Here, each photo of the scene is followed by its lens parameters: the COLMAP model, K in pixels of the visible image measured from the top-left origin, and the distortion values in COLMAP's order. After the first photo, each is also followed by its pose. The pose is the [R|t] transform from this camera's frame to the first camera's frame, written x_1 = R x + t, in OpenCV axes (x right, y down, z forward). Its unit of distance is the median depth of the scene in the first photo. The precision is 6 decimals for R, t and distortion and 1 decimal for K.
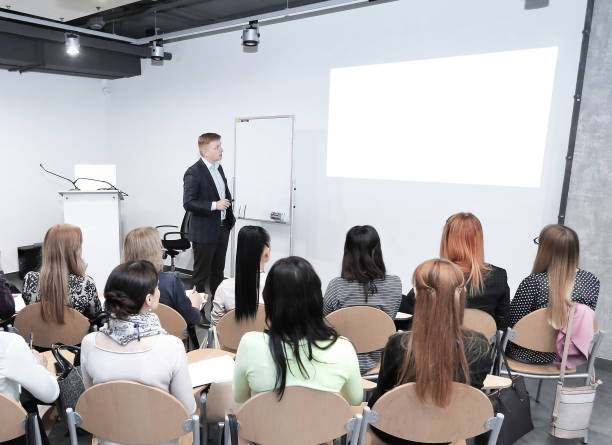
lens RADIAL K [[415.8, 0, 305.9], [0, 415.8, 226.9], [0, 0, 1]] dist [-0.024828, -0.004375]
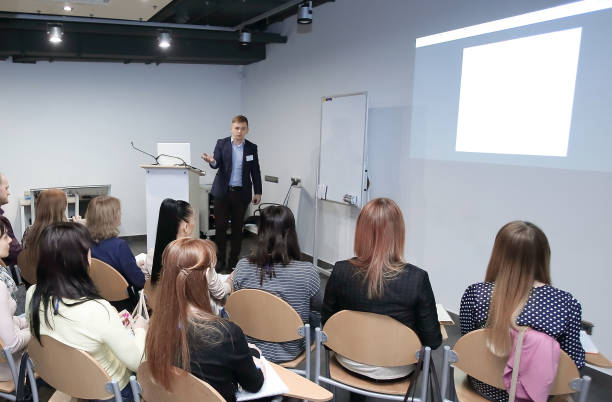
lens RADIAL K [[443.4, 0, 306.4], [0, 443.4, 196.6], [0, 0, 1]] dist [-0.008561, -0.000013]
pose [[0.908776, 0.051721, -0.414066, 0.335293], [-0.066535, 0.997554, -0.021424, -0.003541], [0.411945, 0.047020, 0.909995, 0.058241]]
